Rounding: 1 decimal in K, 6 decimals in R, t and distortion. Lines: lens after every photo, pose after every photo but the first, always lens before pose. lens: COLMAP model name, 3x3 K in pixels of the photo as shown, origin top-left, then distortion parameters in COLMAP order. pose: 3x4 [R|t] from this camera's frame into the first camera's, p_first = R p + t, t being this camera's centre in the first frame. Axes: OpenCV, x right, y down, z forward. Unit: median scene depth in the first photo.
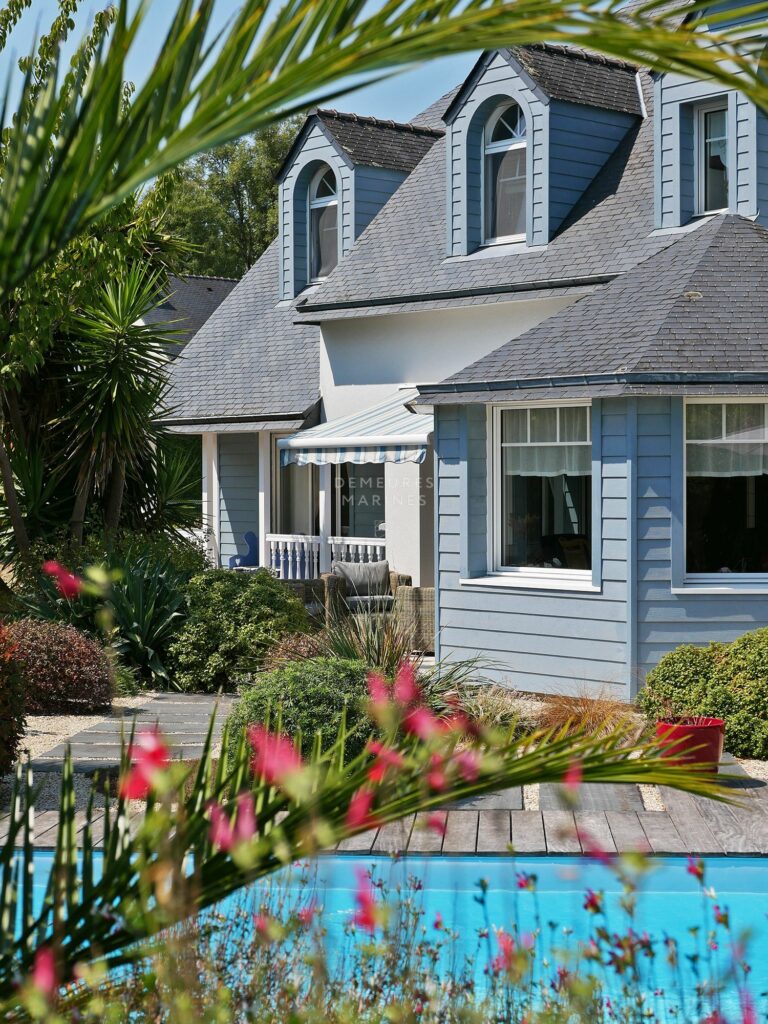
lens RADIAL K [[1855.9, 0, 384.0], [0, 1855.9, 512.0], [0, 0, 1]] dist [-0.040148, -0.059182]
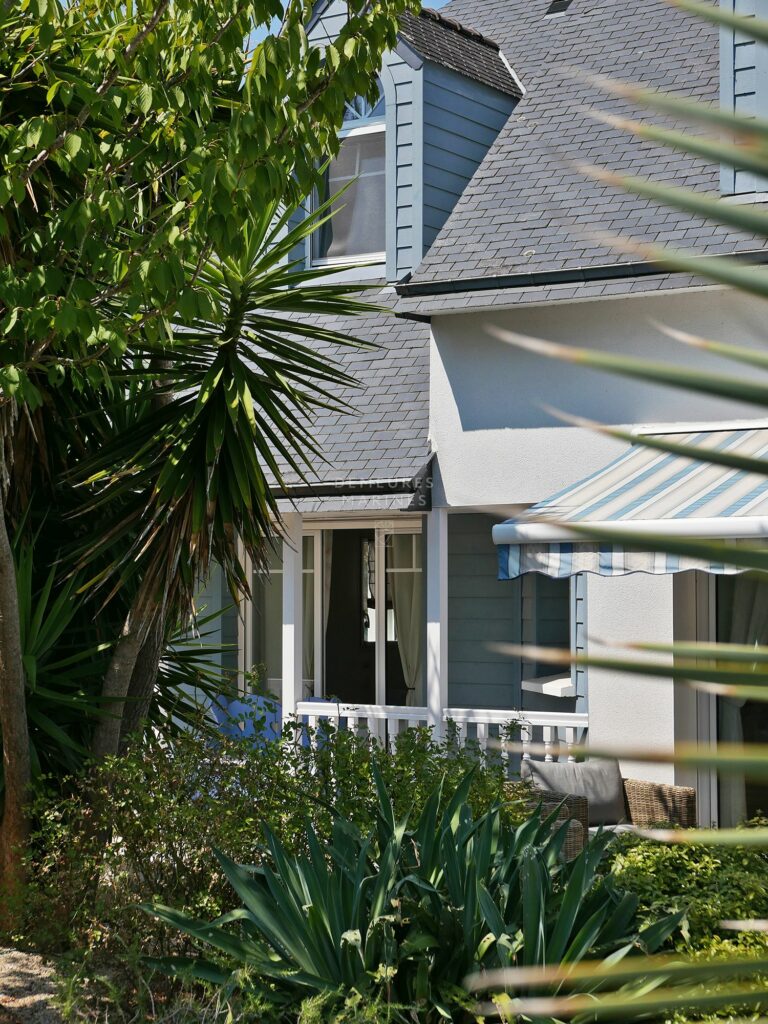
lens RADIAL K [[2256.7, 0, 384.0], [0, 2256.7, 512.0], [0, 0, 1]] dist [0.005100, 0.010551]
pose [[0.981663, 0.011875, 0.190256, -0.092273], [-0.001080, 0.998388, -0.056743, -0.003545], [-0.190623, 0.055497, 0.980093, 0.185251]]
